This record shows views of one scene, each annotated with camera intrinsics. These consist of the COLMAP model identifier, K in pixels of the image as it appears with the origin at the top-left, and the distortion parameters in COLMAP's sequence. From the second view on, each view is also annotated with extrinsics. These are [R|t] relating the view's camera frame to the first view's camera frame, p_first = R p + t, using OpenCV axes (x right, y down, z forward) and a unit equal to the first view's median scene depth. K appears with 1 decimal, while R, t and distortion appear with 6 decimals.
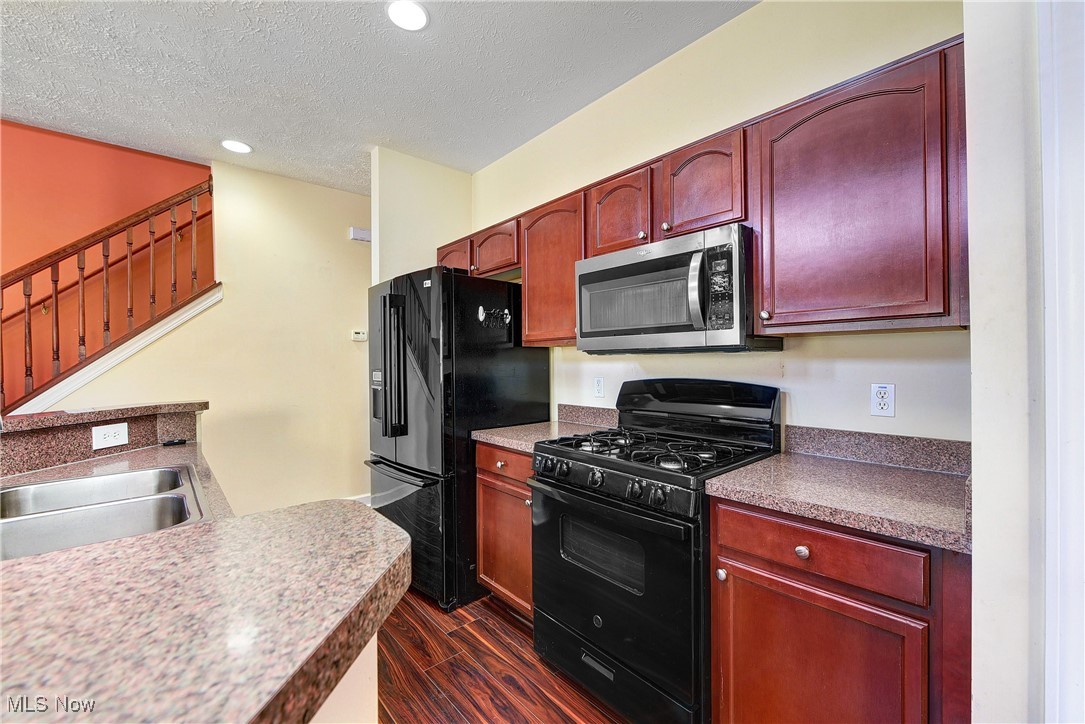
lens RADIAL K [[437.6, 0, 545.6], [0, 437.6, 361.3], [0, 0, 1]] dist [-0.002529, -0.000699]
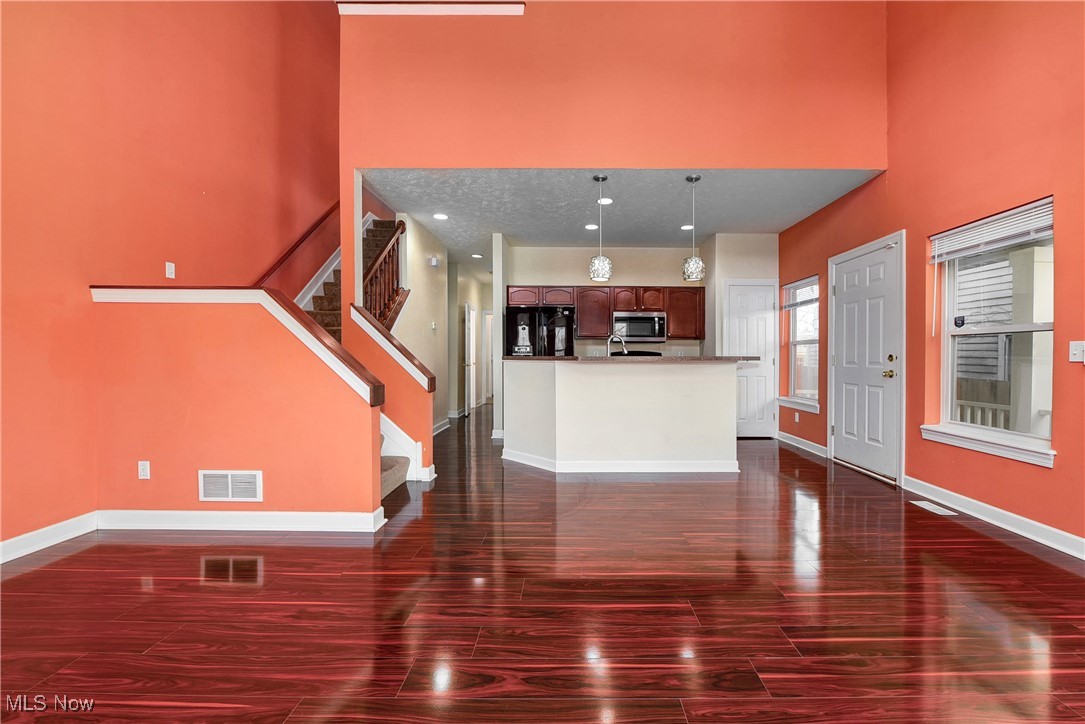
lens RADIAL K [[437.6, 0, 572.9], [0, 437.6, 358.6], [0, 0, 1]] dist [-0.002529, -0.000699]
pose [[0.666861, 0.011448, 0.745094, -2.373007], [-0.013111, 0.999907, -0.003629, 0.113197], [-0.745067, -0.007349, 0.666949, -0.824865]]
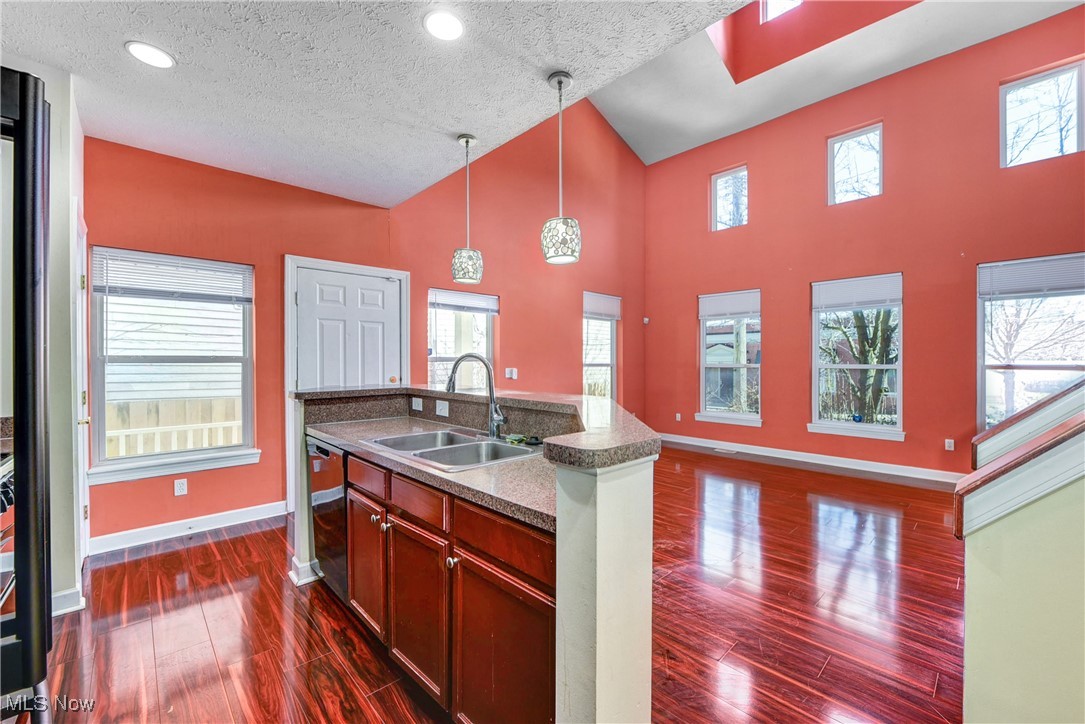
lens RADIAL K [[437.6, 0, 560.7], [0, 437.6, 362.3], [0, 0, 1]] dist [-0.002529, -0.000699]
pose [[-0.998762, 0.010810, -0.048566, -0.786857], [0.010658, 0.999938, 0.003370, 0.004567], [0.048599, 0.002848, -0.998814, 1.533626]]
